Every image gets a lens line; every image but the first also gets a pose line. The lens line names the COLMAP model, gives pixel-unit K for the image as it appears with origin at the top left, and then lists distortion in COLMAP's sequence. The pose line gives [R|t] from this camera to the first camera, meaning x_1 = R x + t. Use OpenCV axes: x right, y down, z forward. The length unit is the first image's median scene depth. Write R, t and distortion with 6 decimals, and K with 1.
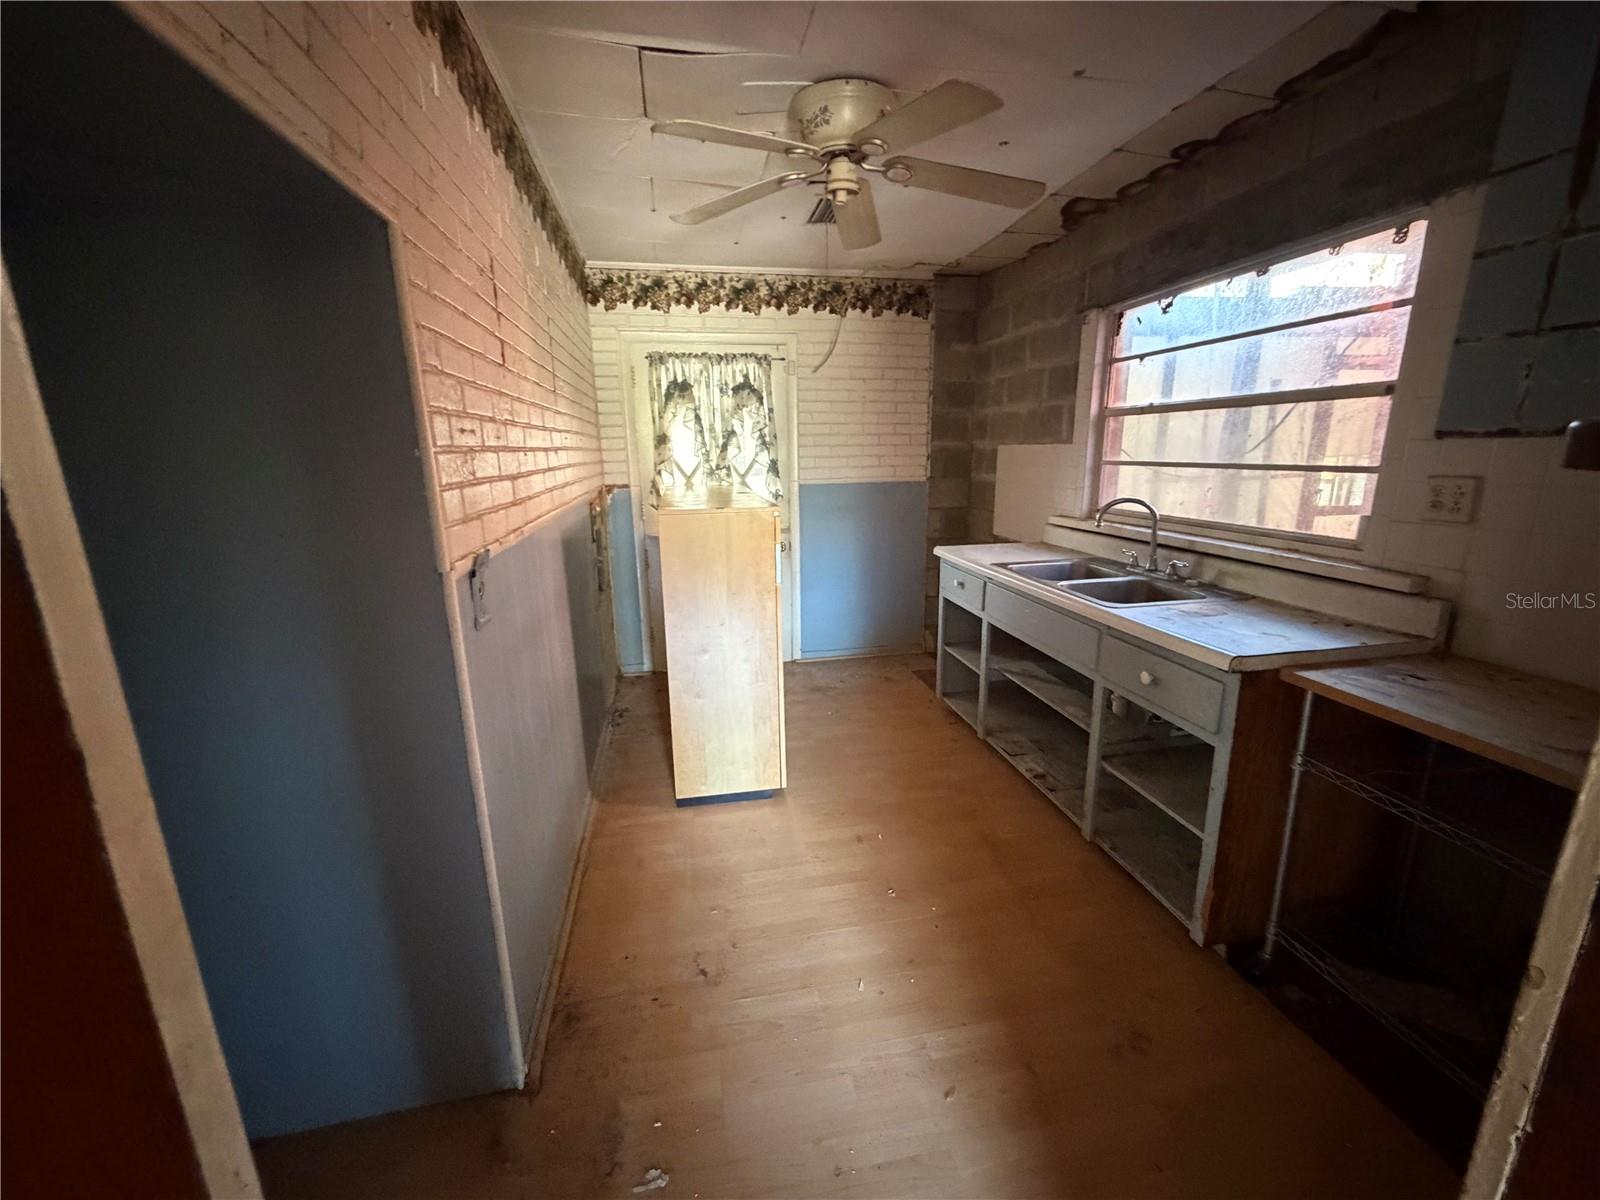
lens RADIAL K [[638.6, 0, 800.1], [0, 638.6, 598.3], [0, 0, 1]] dist [0.002329, 0.000250]
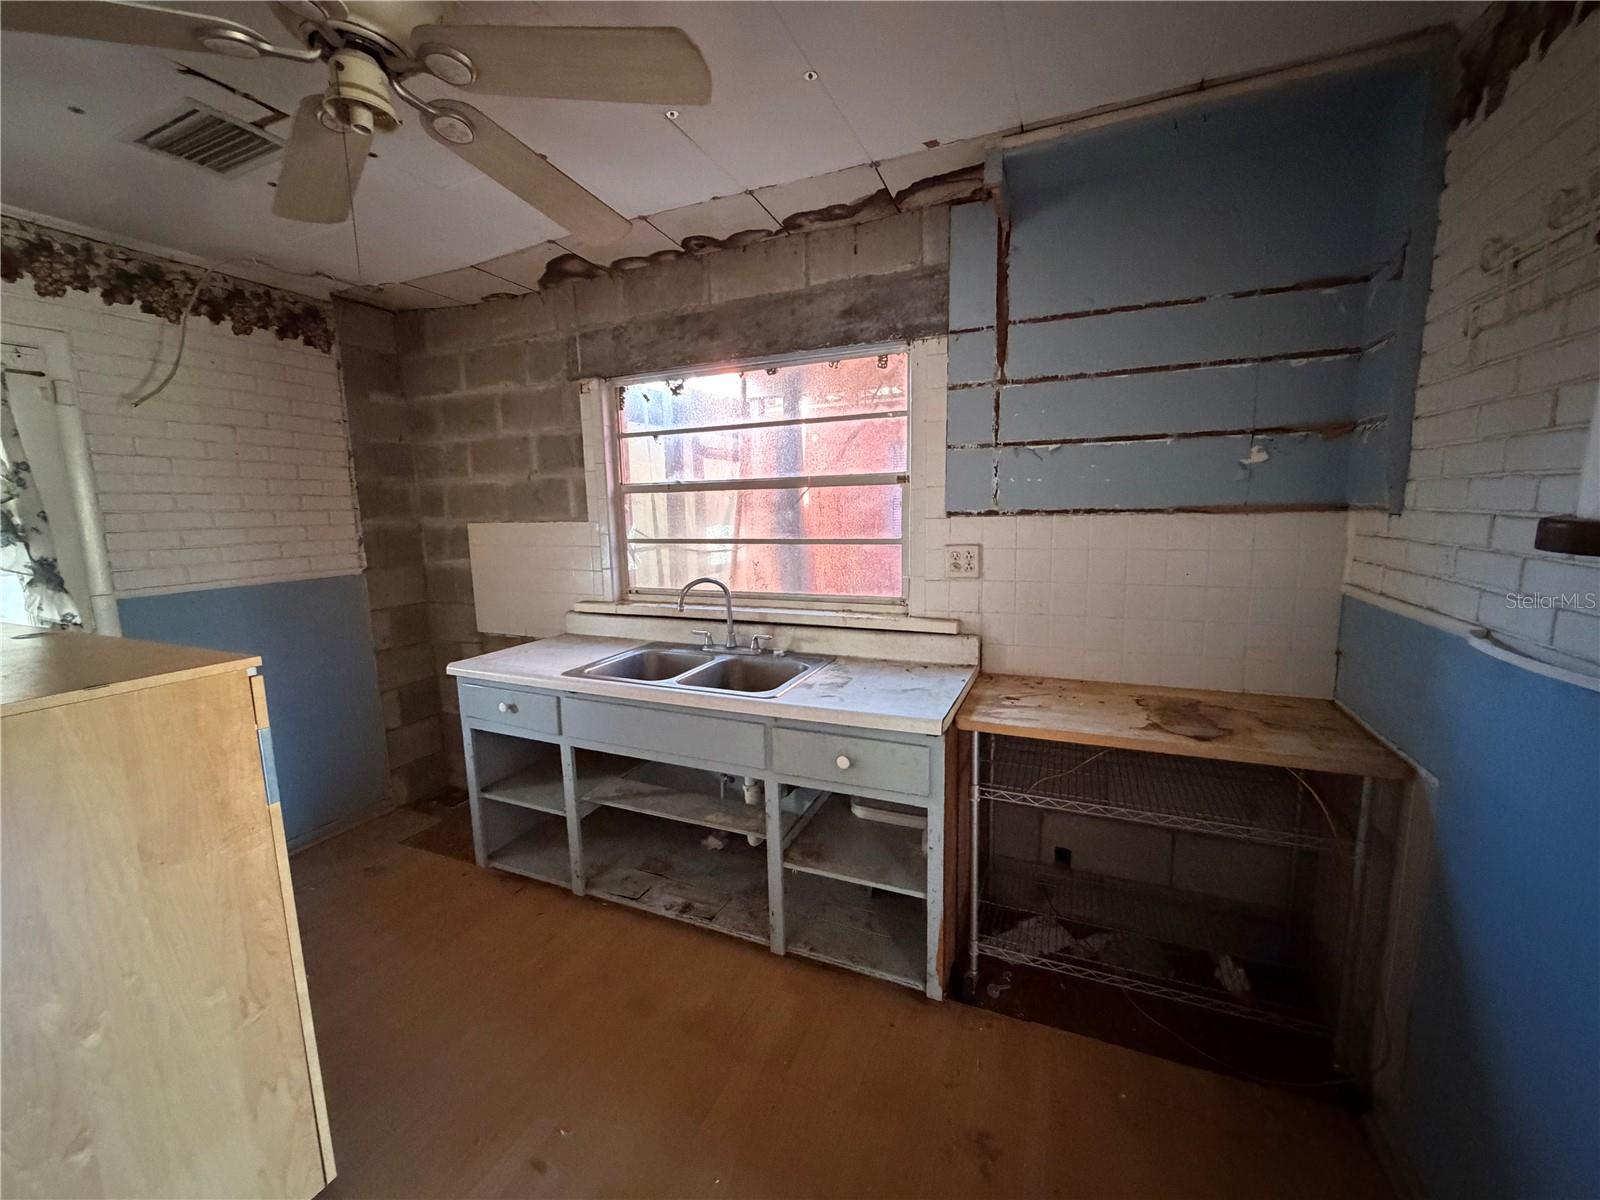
lens RADIAL K [[638.6, 0, 800.0], [0, 638.6, 600.2], [0, 0, 1]] dist [0.002329, 0.000250]
pose [[0.572484, -0.118241, 0.811346, -0.171663], [0.201641, 0.979459, 0.000463, -0.088486], [-0.794735, 0.163336, 0.584567, 0.306880]]
